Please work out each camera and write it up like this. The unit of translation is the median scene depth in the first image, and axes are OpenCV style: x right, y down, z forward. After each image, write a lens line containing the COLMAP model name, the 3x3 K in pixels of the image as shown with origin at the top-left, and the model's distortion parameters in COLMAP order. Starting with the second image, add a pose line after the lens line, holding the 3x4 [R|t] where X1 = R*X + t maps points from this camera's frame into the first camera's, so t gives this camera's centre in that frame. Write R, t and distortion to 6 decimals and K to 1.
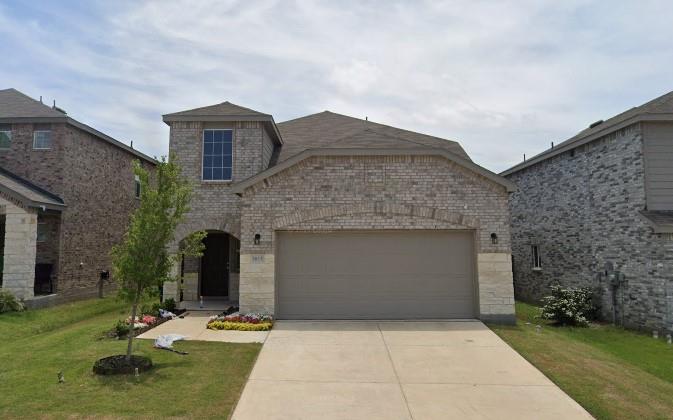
lens RADIAL K [[530.9, 0, 305.8], [0, 530.9, 210.5], [0, 0, 1]] dist [0.001326, 0.000293]
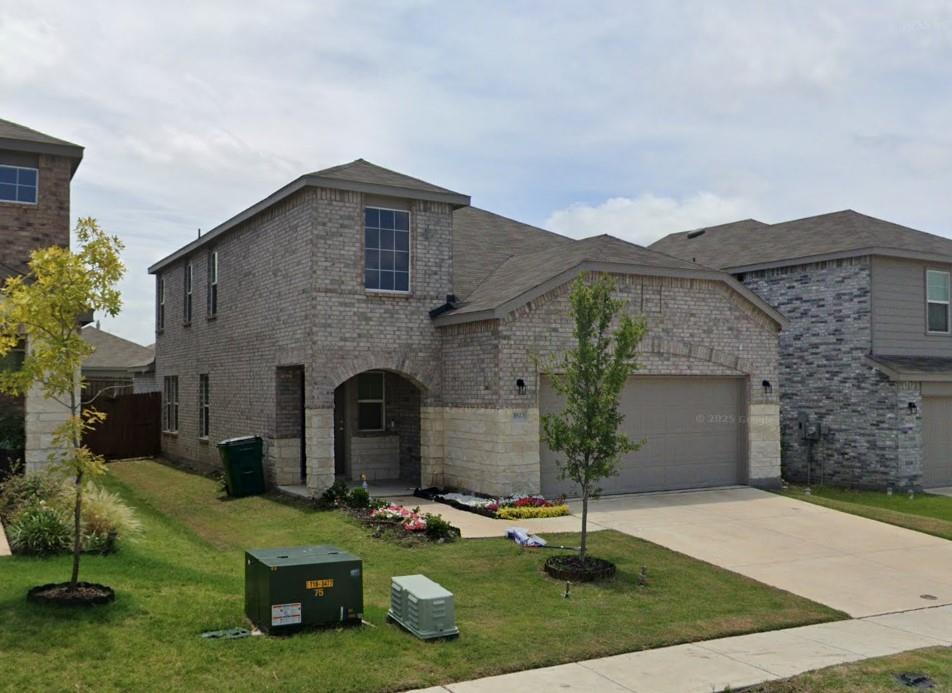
lens RADIAL K [[918.4, 0, 476.3], [0, 918.4, 378.5], [0, 0, 1]] dist [0.047237, 0.004100]
pose [[0.853990, 0.006099, 0.520254, -0.758399], [-0.040113, 0.997727, 0.054149, -0.019074], [-0.518741, -0.067111, 0.852293, 0.012160]]
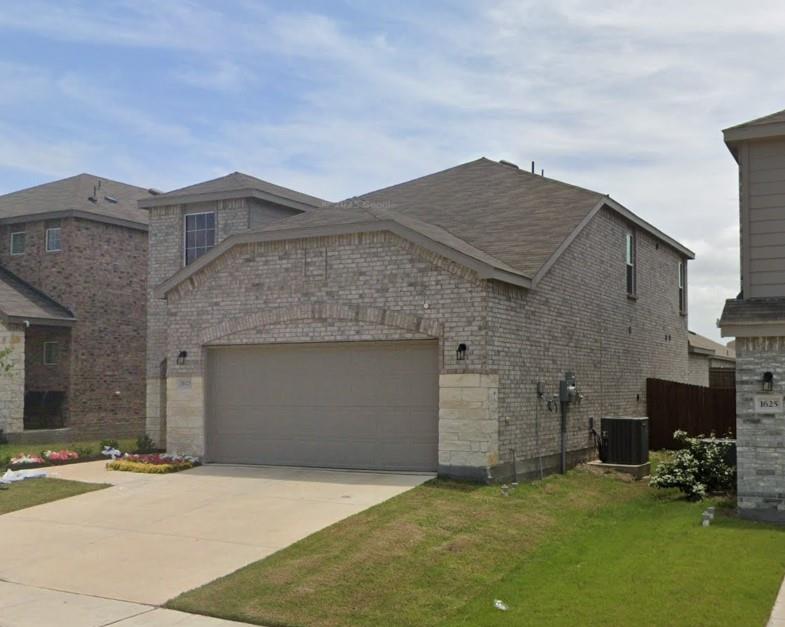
lens RADIAL K [[883.4, 0, 391.6], [0, 883.4, 351.2], [0, 0, 1]] dist [-0.002449, 0.483903]
pose [[0.901435, -0.015682, -0.432630, 0.731202], [0.033130, 0.998912, 0.032821, 0.012709], [0.431645, -0.043919, 0.900974, -0.022534]]
